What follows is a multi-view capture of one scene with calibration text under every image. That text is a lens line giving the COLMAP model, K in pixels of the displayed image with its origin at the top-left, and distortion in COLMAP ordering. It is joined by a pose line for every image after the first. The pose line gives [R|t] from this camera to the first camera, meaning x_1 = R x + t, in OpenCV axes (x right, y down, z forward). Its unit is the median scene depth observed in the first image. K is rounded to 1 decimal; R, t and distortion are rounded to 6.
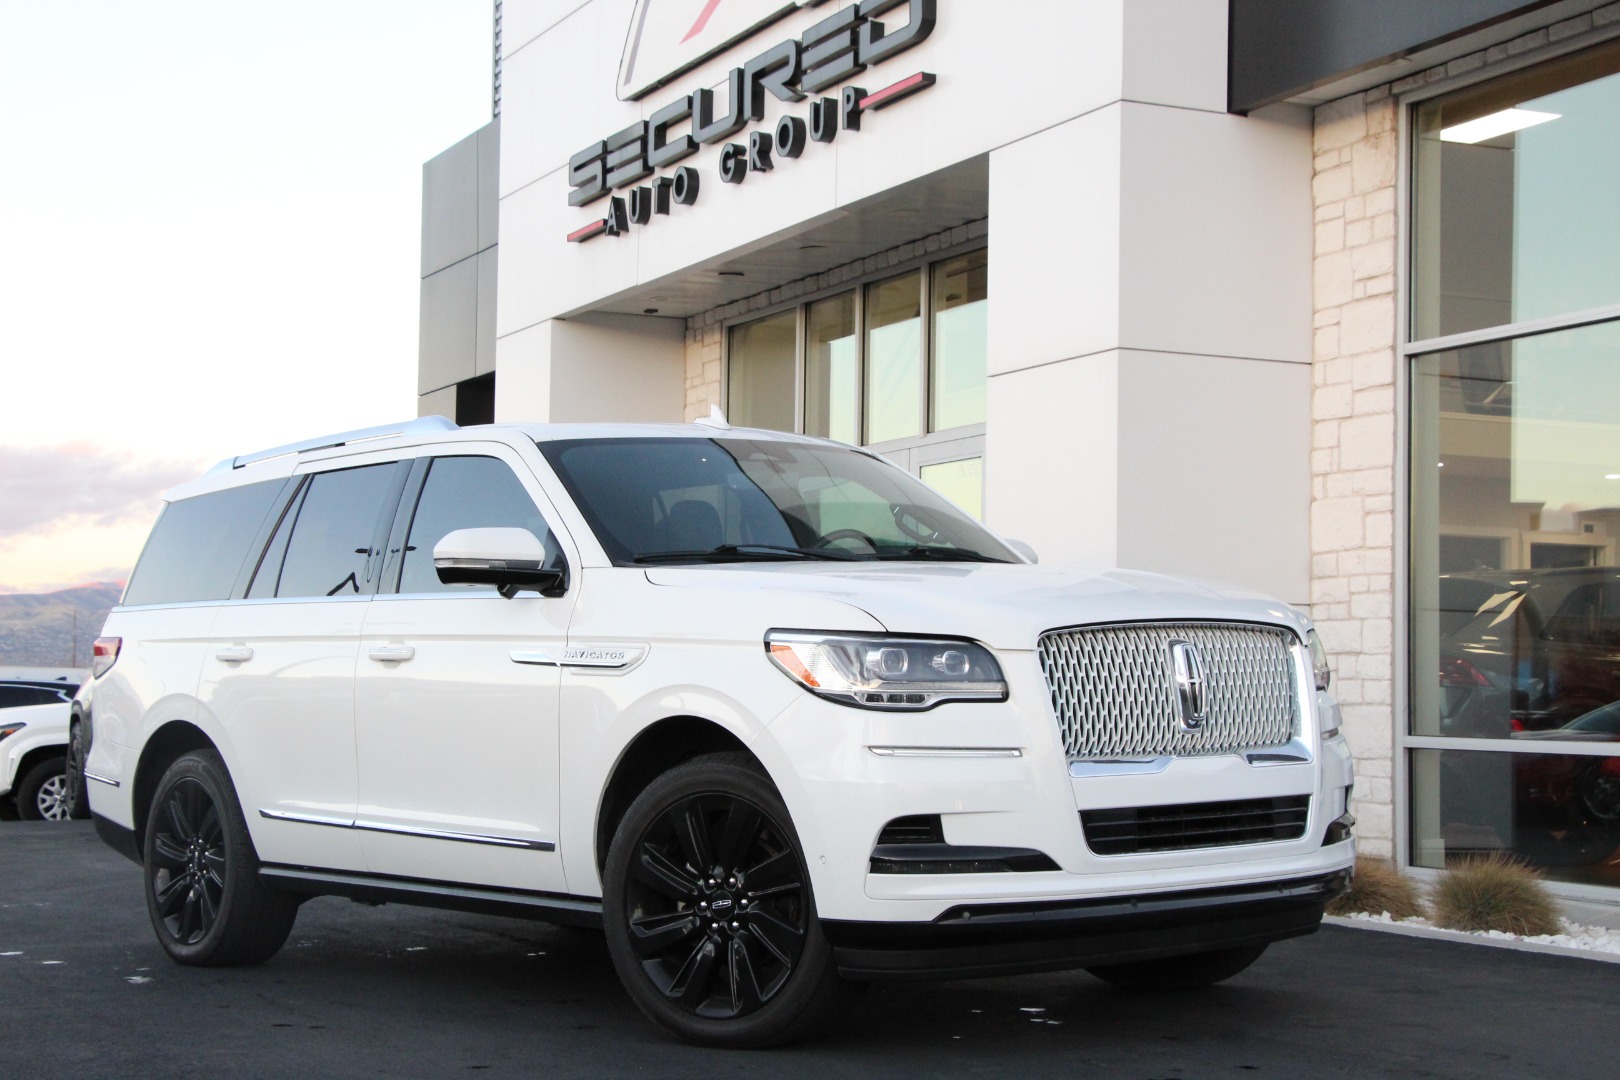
lens RADIAL K [[2582.1, 0, 810.0], [0, 2582.1, 540.0], [0, 0, 1]] dist [0.004462, 1.128987]
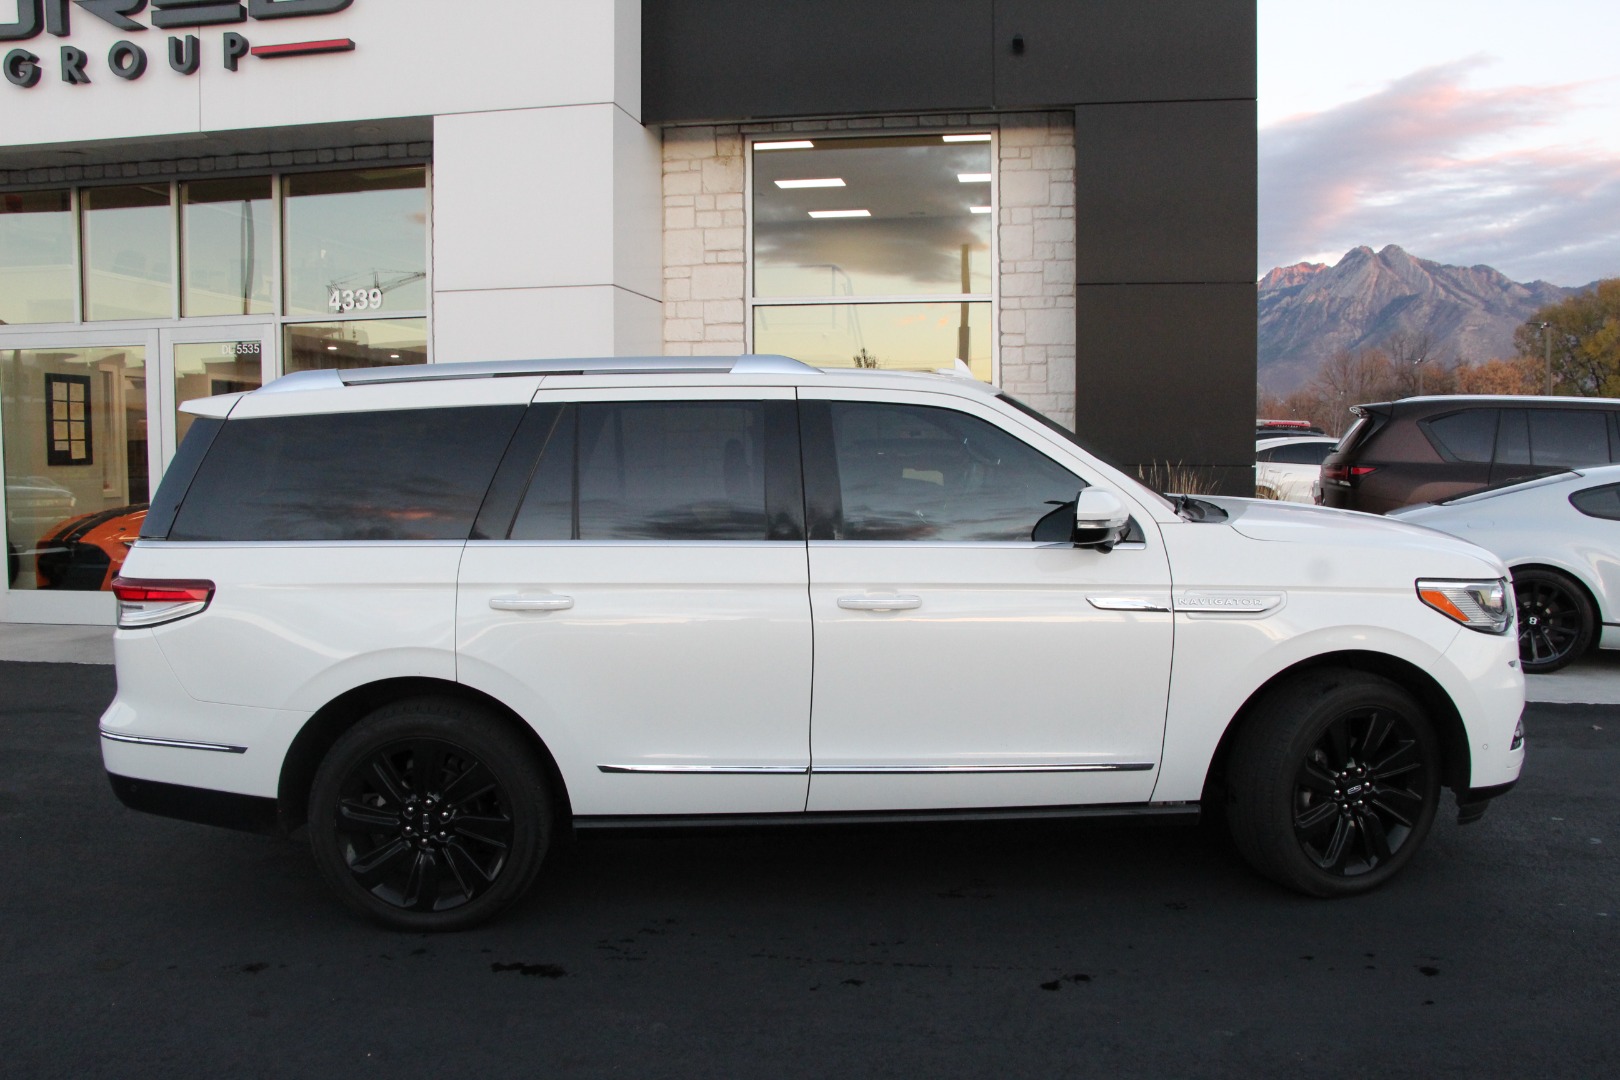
lens RADIAL K [[1388.2, 0, 810.0], [0, 1388.2, 540.0], [0, 0, 1]] dist [-0.185348, 0.216022]
pose [[0.584112, -0.070770, 0.808582, -0.412650], [-0.040092, 0.992460, 0.115825, -0.028473], [-0.810682, -0.100072, 0.576871, 0.475477]]
